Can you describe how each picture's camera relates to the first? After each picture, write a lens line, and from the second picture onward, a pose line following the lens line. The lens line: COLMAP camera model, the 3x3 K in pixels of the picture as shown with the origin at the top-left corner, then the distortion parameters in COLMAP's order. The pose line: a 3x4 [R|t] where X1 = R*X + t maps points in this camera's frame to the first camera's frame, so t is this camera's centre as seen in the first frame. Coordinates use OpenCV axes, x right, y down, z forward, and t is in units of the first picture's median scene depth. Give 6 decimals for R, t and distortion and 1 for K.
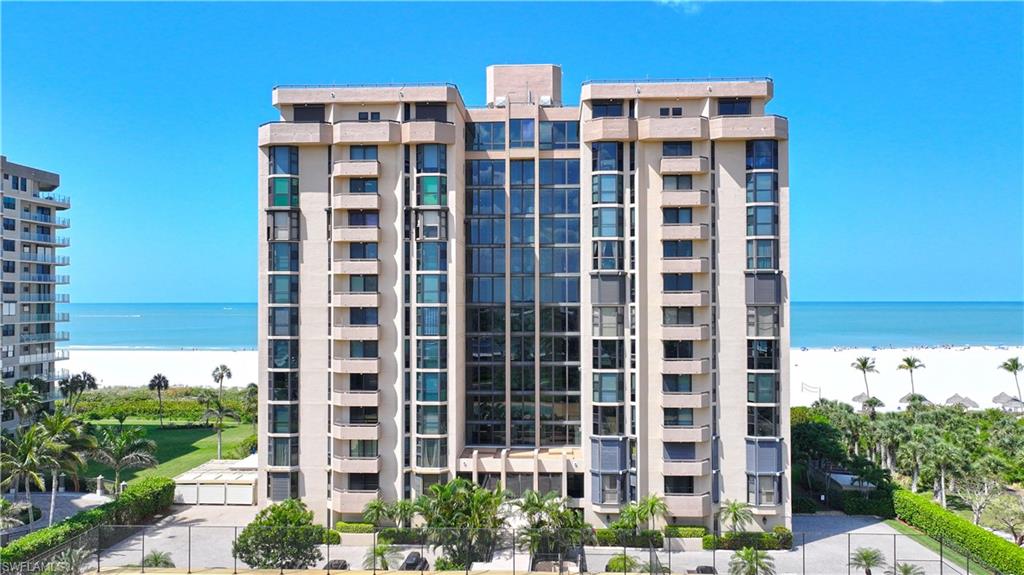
lens RADIAL K [[824.9, 0, 512.0], [0, 824.9, 287.5], [0, 0, 1]] dist [-0.008047, -0.000473]
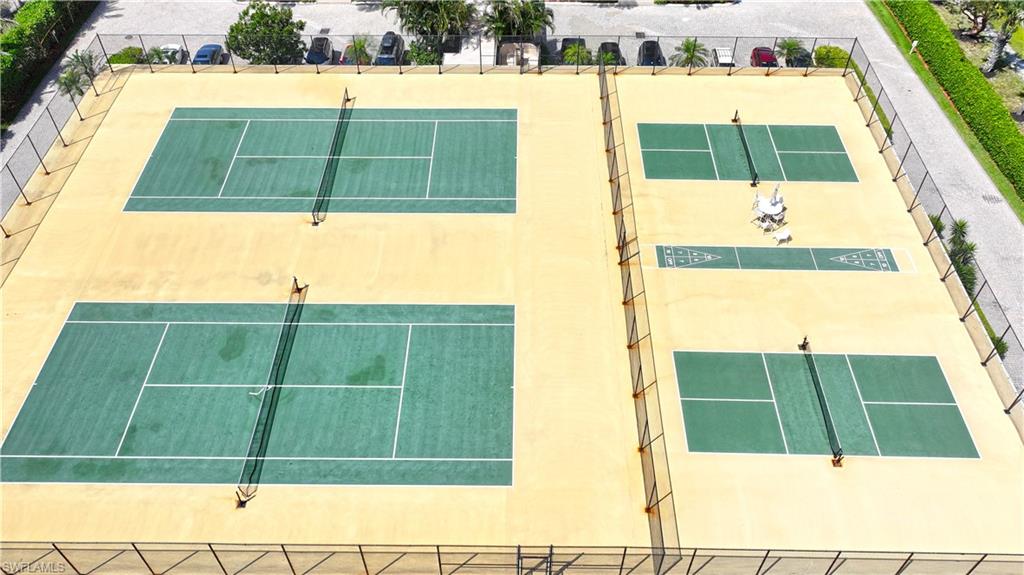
lens RADIAL K [[824.9, 0, 512.0], [0, 824.9, 287.5], [0, 0, 1]] dist [-0.008047, -0.000473]
pose [[0.999200, -0.027309, 0.029215, 0.002753], [-0.002576, 0.685068, 0.728475, -0.206832], [-0.039908, -0.727967, 0.684449, -0.006427]]
